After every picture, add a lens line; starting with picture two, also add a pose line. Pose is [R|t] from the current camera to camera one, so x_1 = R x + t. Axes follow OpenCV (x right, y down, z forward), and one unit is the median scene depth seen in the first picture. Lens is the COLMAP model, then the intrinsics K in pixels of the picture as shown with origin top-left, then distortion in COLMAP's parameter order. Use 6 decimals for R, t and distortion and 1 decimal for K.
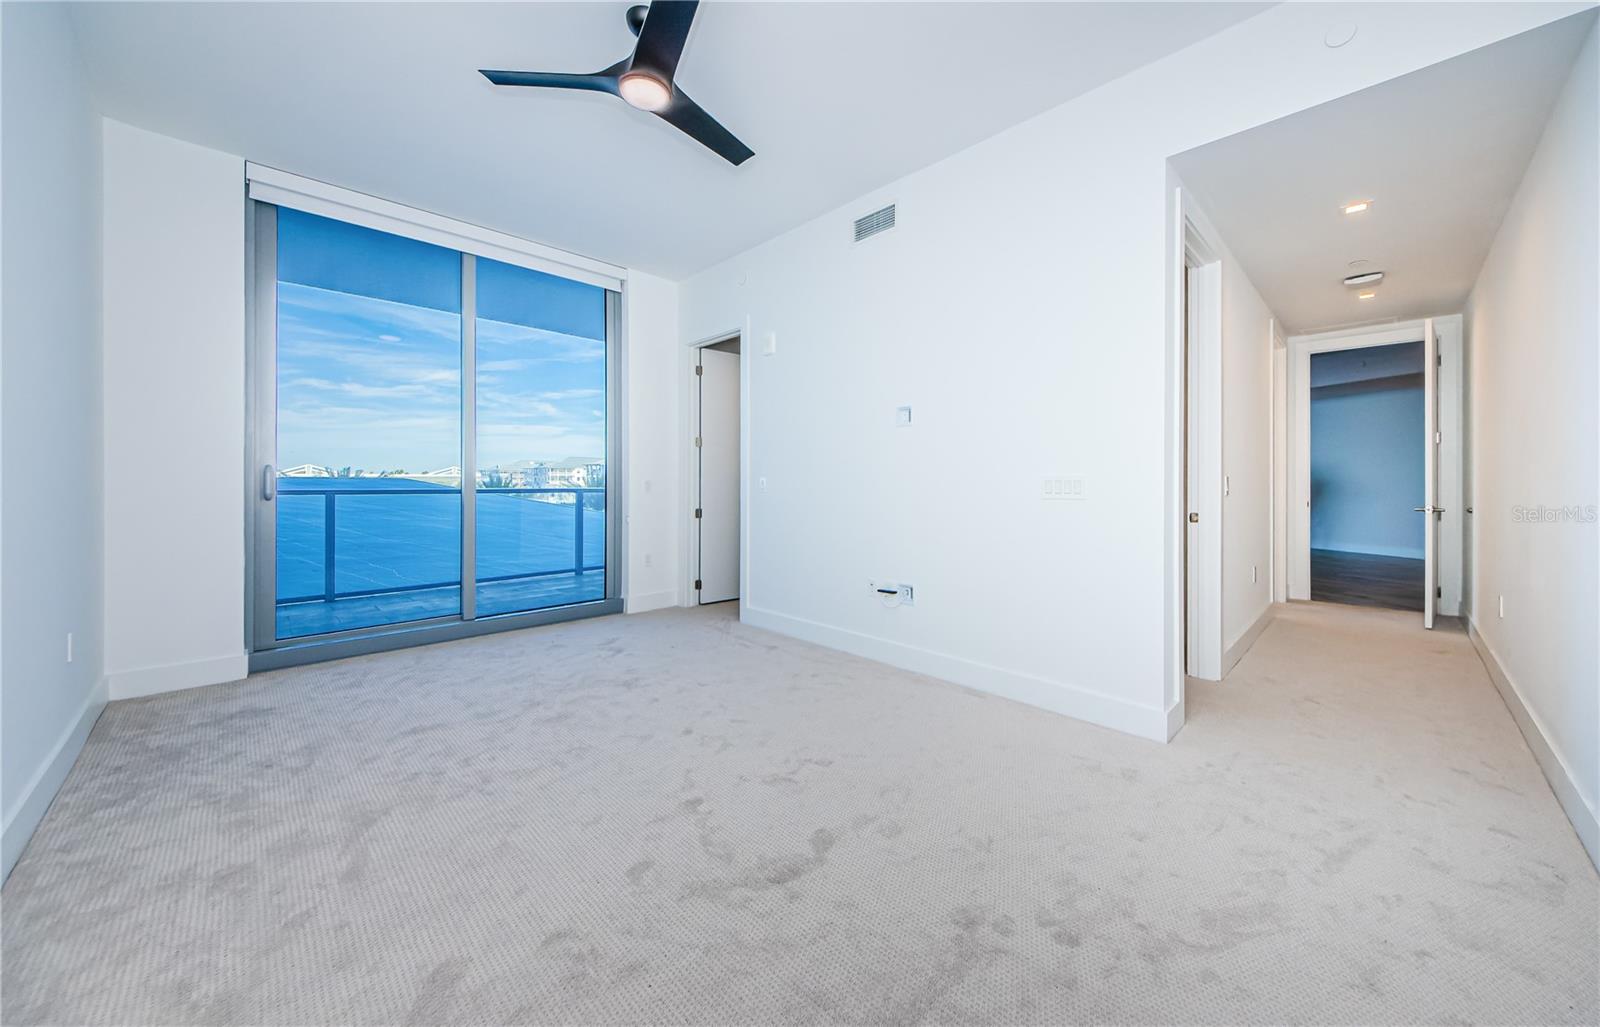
lens RADIAL K [[567.0, 0, 801.5], [0, 567.0, 533.6], [0, 0, 1]] dist [-0.002779, -0.000346]
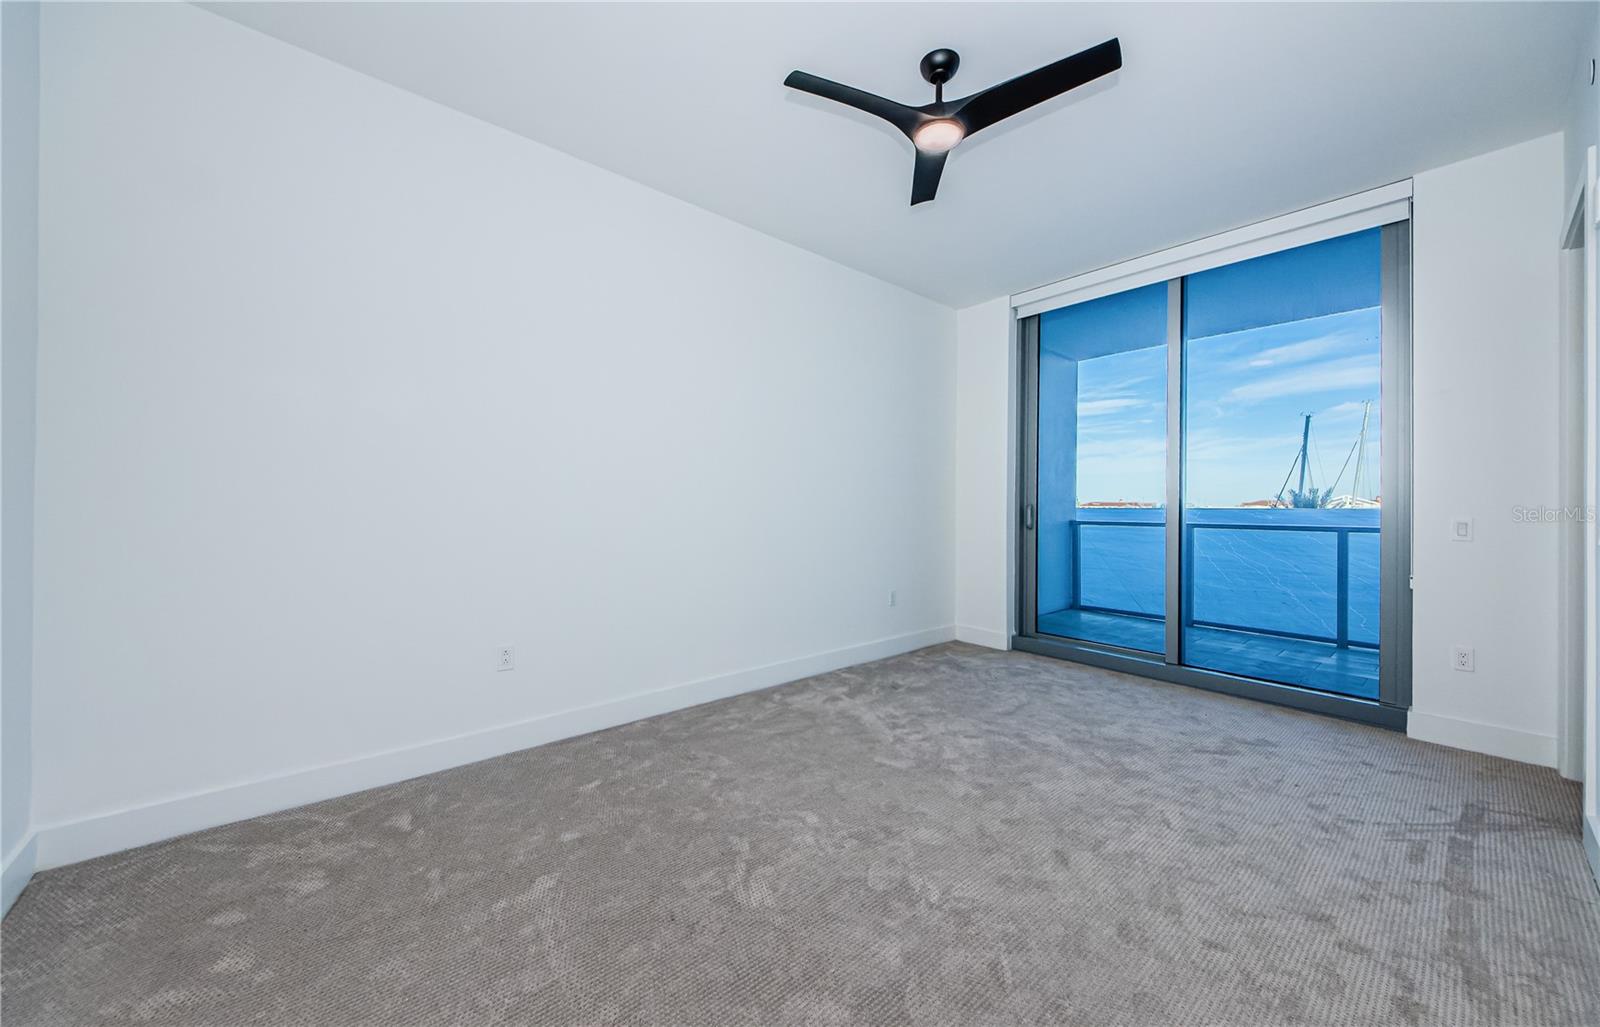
lens RADIAL K [[558.4, 0, 791.8], [0, 558.4, 507.1], [0, 0, 1]] dist [0.001207, -0.000069]
pose [[-0.057086, -0.009004, -0.998329, 0.398925], [-0.105705, 0.994393, -0.002924, -0.036495], [0.992758, 0.105361, -0.057718, 0.454921]]
